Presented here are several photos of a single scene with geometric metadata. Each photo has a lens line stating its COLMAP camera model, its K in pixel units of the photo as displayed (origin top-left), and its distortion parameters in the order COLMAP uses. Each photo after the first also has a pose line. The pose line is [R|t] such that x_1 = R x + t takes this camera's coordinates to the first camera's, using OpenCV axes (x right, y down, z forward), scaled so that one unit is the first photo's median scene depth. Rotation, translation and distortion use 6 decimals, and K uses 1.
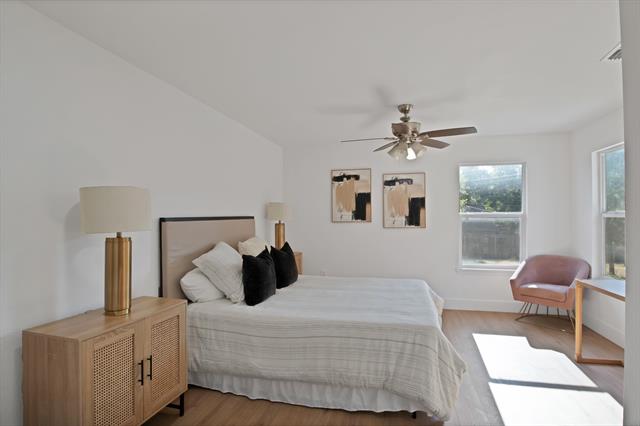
lens RADIAL K [[325.9, 0, 320.9], [0, 325.9, 212.6], [0, 0, 1]] dist [-0.041744, 0.001465]
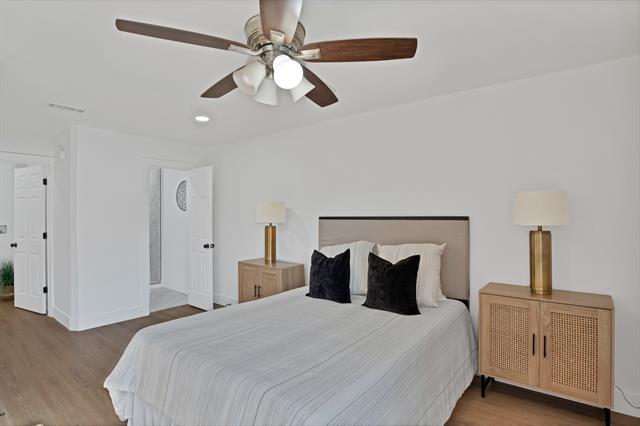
lens RADIAL K [[325.9, 0, 320.5], [0, 325.9, 212.2], [0, 0, 1]] dist [-0.041744, 0.001465]
pose [[-0.407084, -0.002556, -0.913387, 0.624792], [0.008750, 0.999939, -0.006698, 0.004928], [0.913349, -0.010719, -0.407037, 1.173227]]
